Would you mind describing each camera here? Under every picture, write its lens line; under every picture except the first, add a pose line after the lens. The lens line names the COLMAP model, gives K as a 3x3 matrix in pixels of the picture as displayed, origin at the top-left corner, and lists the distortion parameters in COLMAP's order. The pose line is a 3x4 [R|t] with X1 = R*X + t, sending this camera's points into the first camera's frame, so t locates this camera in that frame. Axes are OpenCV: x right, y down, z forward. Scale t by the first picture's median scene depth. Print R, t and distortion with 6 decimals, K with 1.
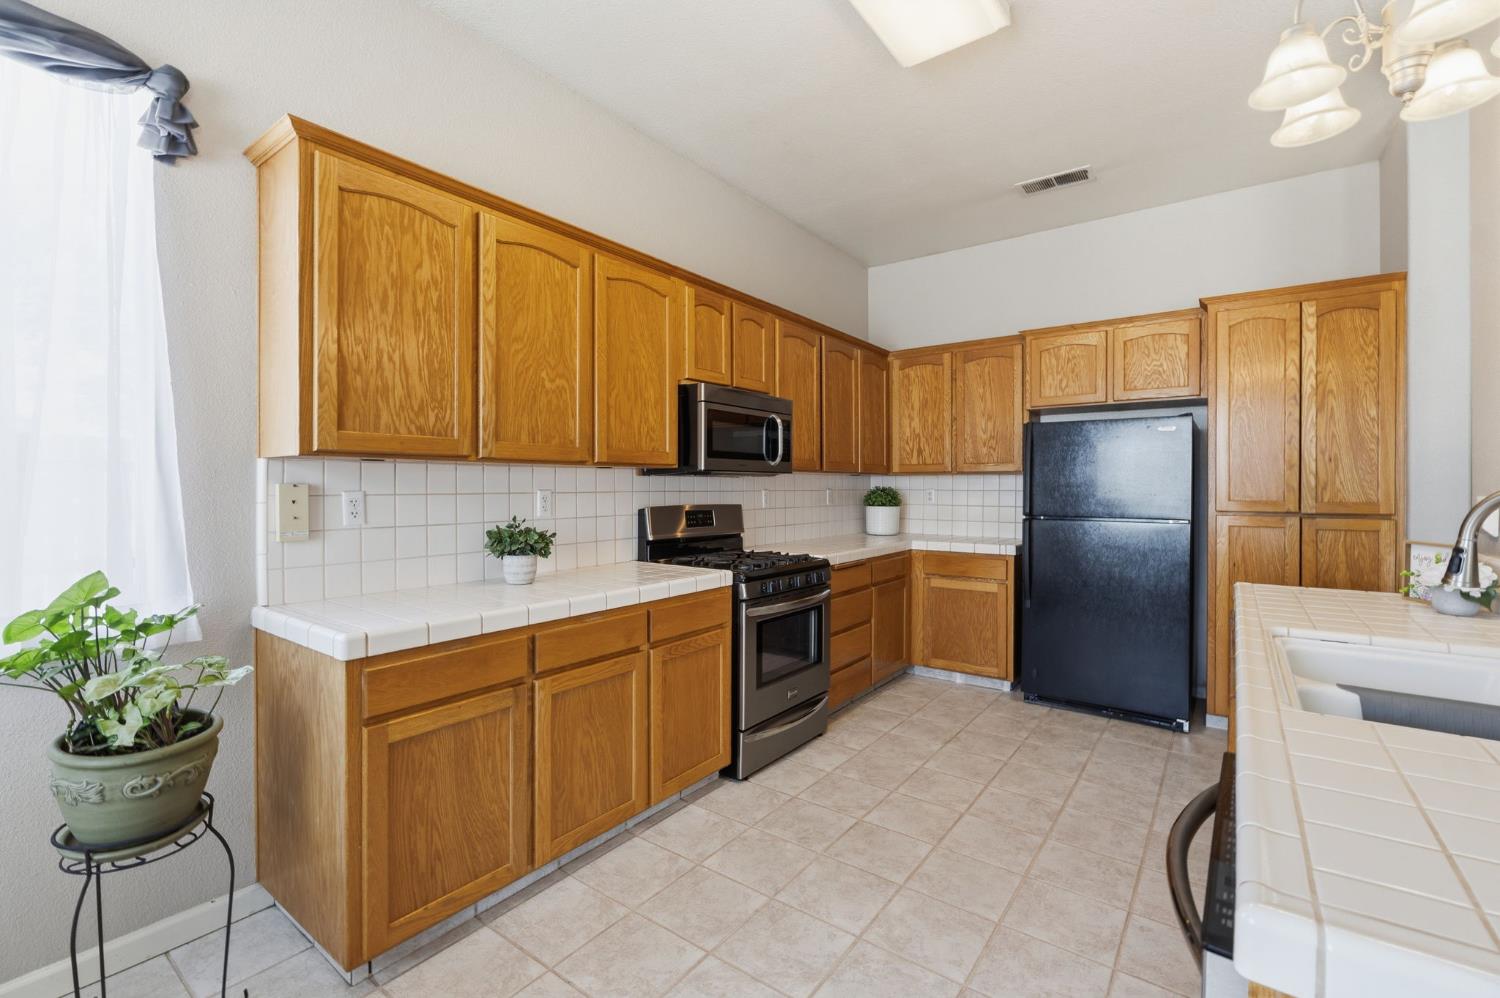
lens RADIAL K [[655.3, 0, 746.9], [0, 655.3, 494.3], [0, 0, 1]] dist [-0.014674, 0.002775]
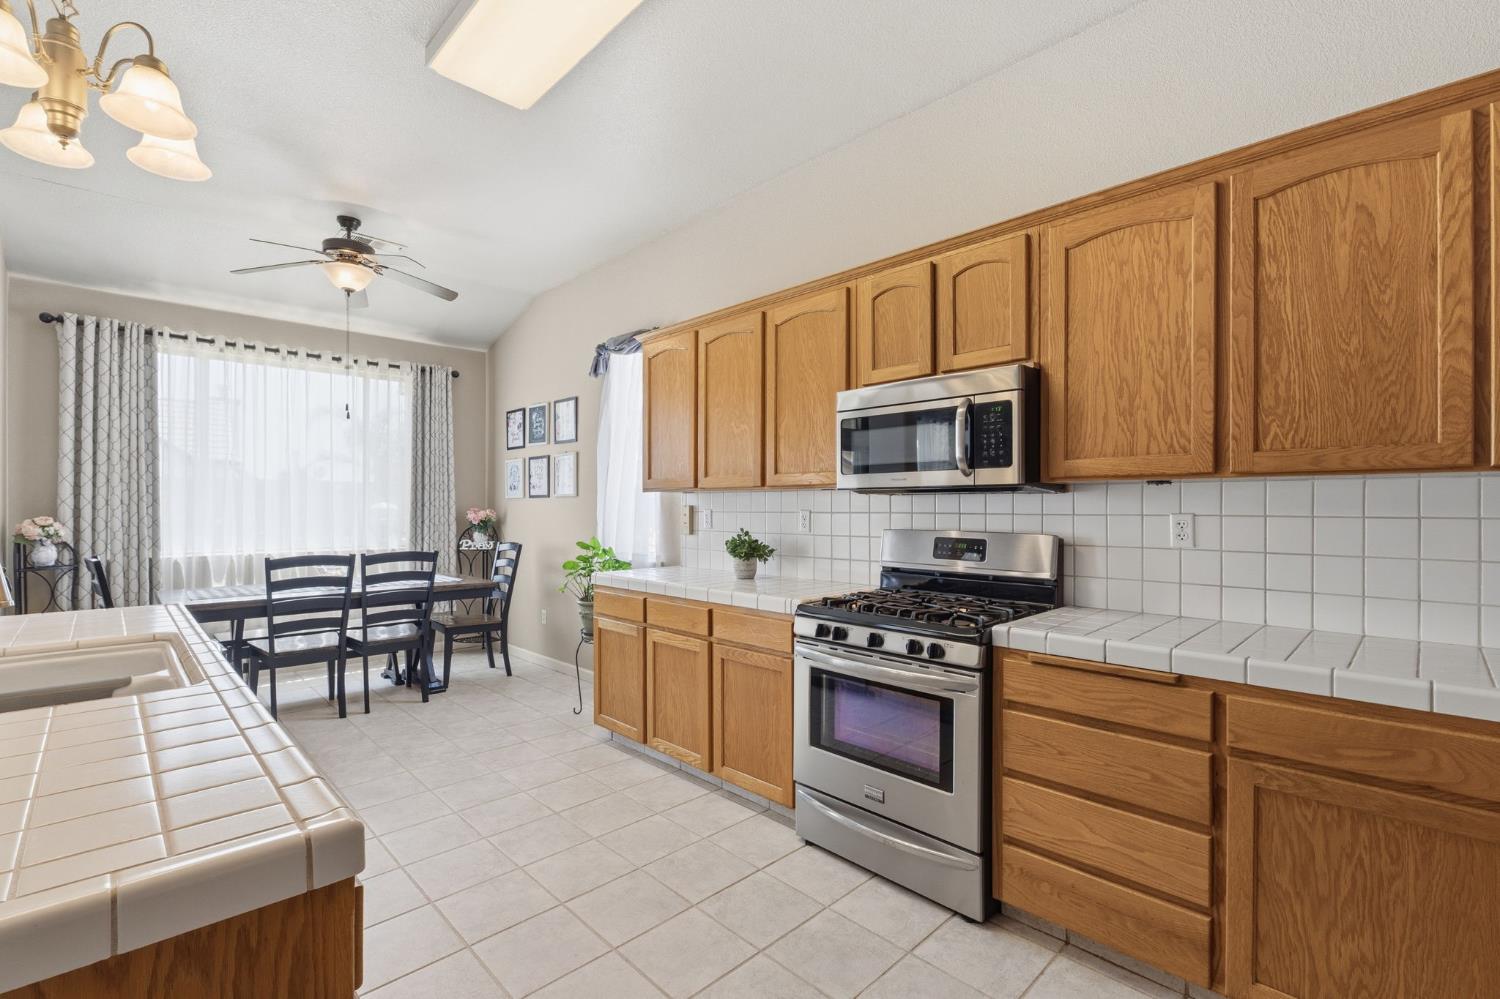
lens RADIAL K [[655.3, 0, 746.6], [0, 655.3, 510.6], [0, 0, 1]] dist [-0.014674, 0.002775]
pose [[-0.151236, 0.005425, -0.988483, 0.978941], [-0.012563, 0.999894, 0.007409, -0.013854], [0.988418, 0.013539, -0.151152, 1.178171]]
